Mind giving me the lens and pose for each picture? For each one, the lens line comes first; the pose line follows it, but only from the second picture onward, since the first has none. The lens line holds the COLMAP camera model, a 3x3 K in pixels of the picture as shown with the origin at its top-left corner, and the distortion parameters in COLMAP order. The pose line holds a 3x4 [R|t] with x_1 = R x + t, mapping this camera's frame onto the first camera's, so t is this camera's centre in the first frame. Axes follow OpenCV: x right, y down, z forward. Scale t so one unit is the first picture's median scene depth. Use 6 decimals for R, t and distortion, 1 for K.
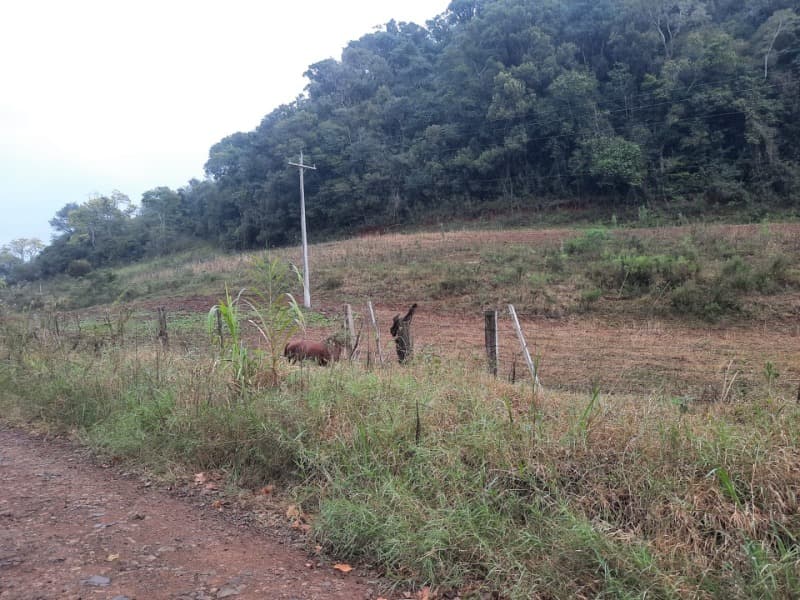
lens RADIAL K [[579.9, 0, 406.0], [0, 579.9, 299.3], [0, 0, 1]] dist [0.069485, -0.066782]
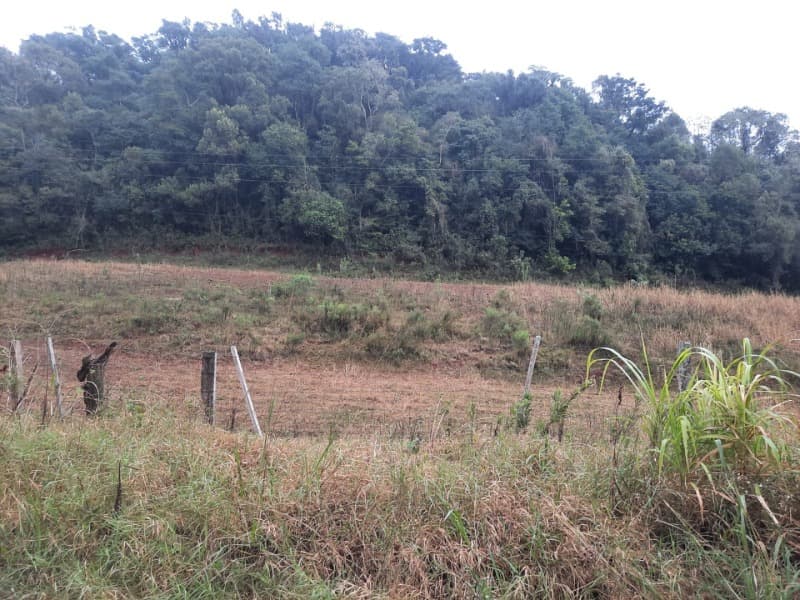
lens RADIAL K [[579.2, 0, 402.9], [0, 579.2, 296.4], [0, 0, 1]] dist [0.076533, -0.080056]
pose [[0.878853, 0.066742, 0.472402, -0.003294], [-0.030161, 0.995958, -0.084600, 0.000076], [-0.476139, 0.060103, 0.877314, 0.006094]]
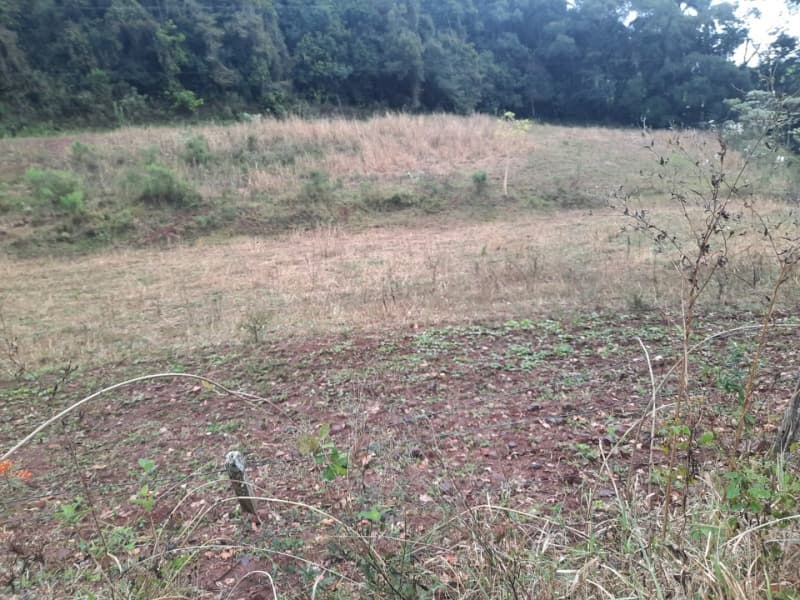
lens RADIAL K [[587.4, 0, 402.7], [0, 587.4, 296.7], [0, 0, 1]] dist [0.059798, -0.071399]
pose [[0.618228, -0.223336, 0.753601, 0.176458], [0.106987, 0.973769, 0.200817, -0.004886], [-0.778683, -0.043525, 0.625906, -0.077731]]
